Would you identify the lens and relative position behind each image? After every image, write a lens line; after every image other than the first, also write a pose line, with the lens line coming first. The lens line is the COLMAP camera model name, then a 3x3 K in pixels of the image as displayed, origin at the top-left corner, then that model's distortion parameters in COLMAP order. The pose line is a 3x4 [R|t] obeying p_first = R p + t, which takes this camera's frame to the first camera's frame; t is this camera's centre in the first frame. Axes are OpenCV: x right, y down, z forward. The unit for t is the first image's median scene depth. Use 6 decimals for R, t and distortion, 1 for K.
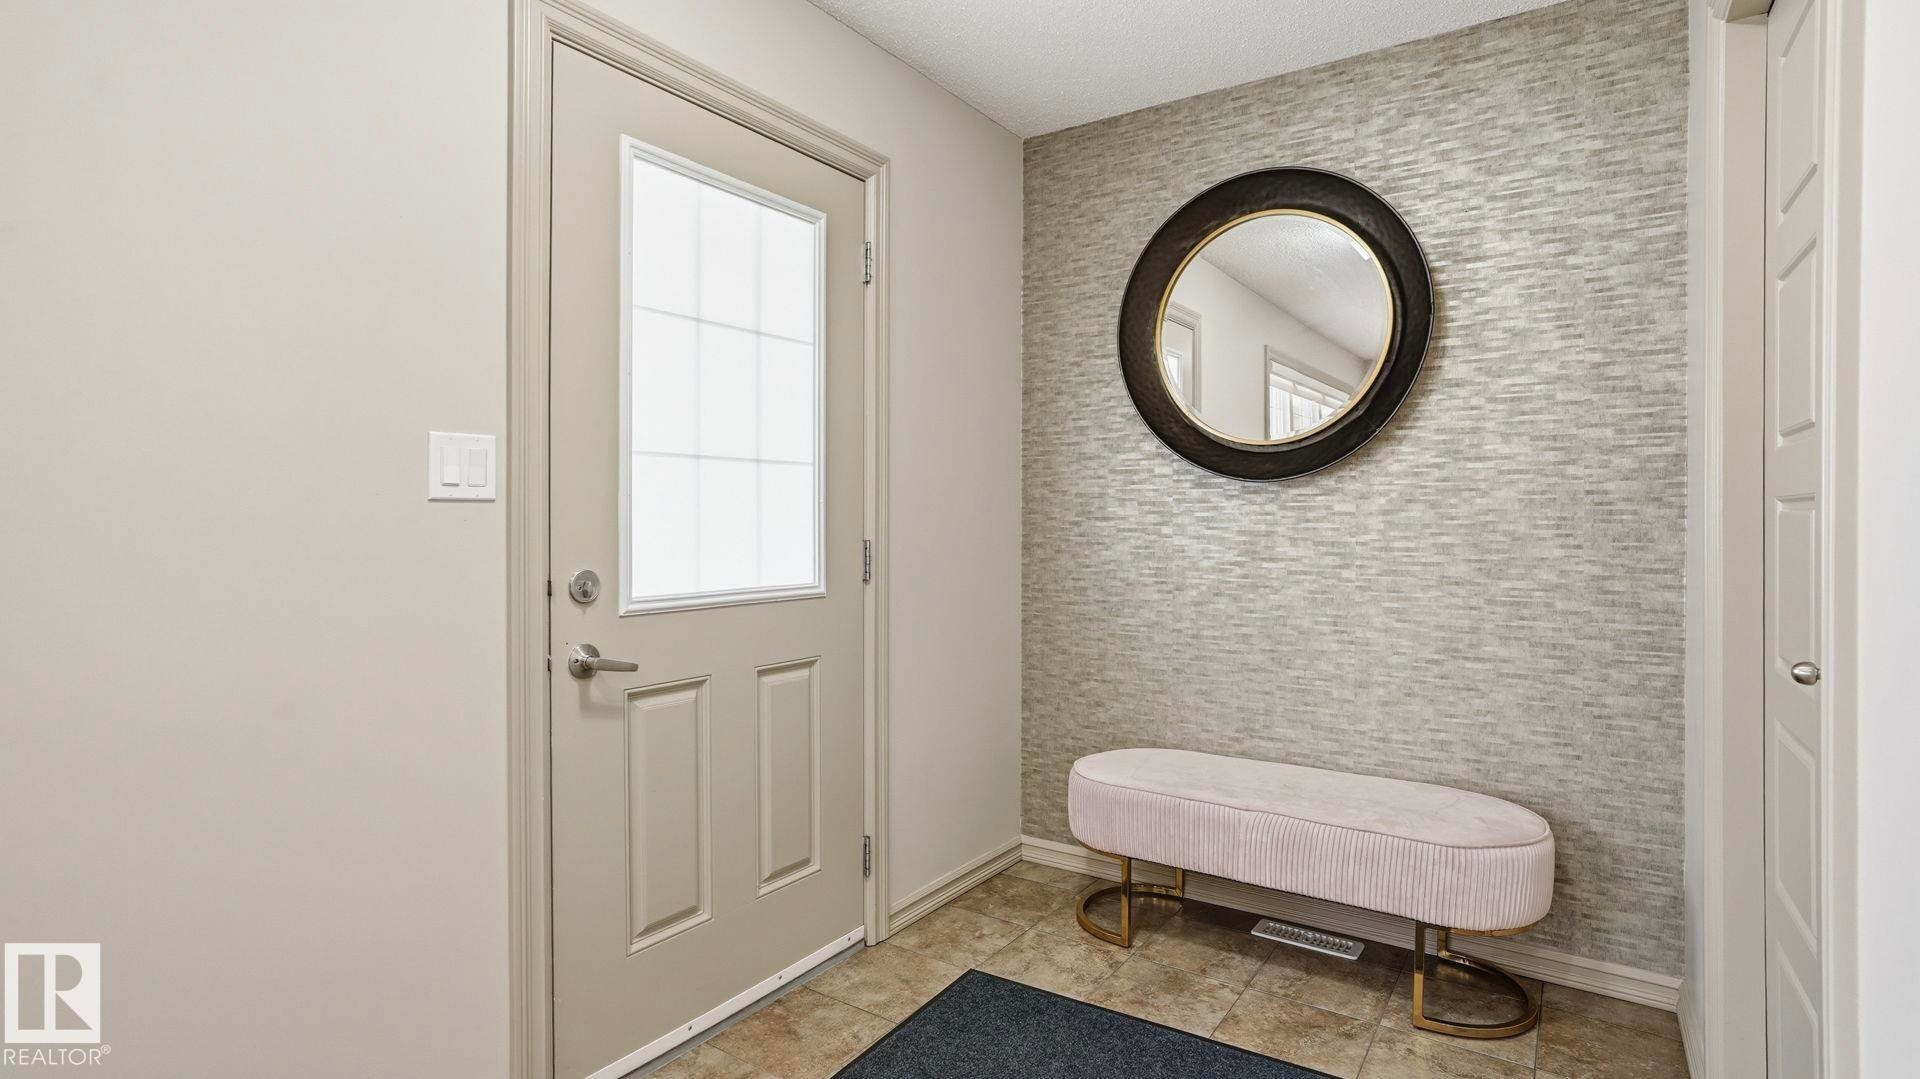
lens RADIAL K [[944.3, 0, 942.8], [0, 944.3, 520.9], [0, 0, 1]] dist [-0.058898, 0.041057]
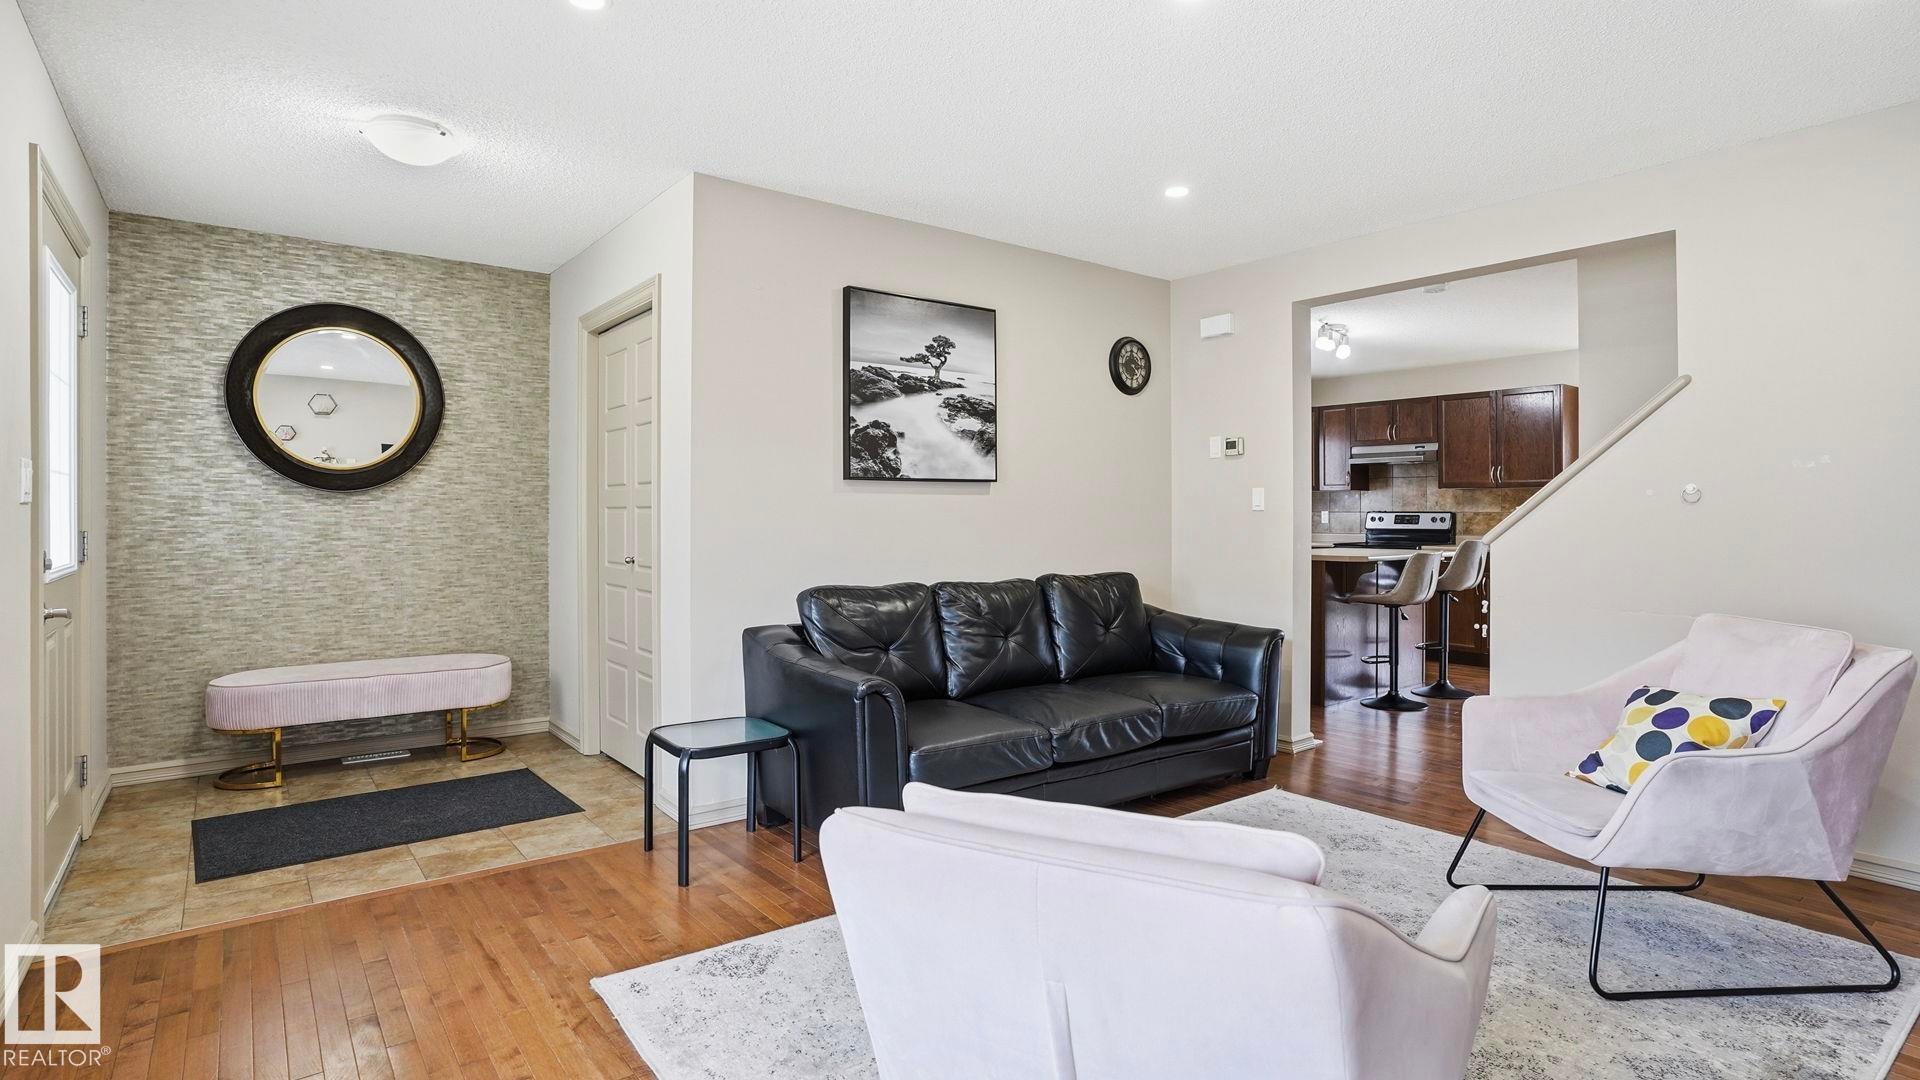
lens RADIAL K [[944.3, 0, 942.8], [0, 944.3, 521.4], [0, 0, 1]] dist [-0.058898, 0.041057]
pose [[0.312554, -0.010540, 0.949842, -0.904596], [0.000625, 0.999941, 0.010890, -0.007359], [-0.949900, -0.002810, 0.312542, -0.535593]]
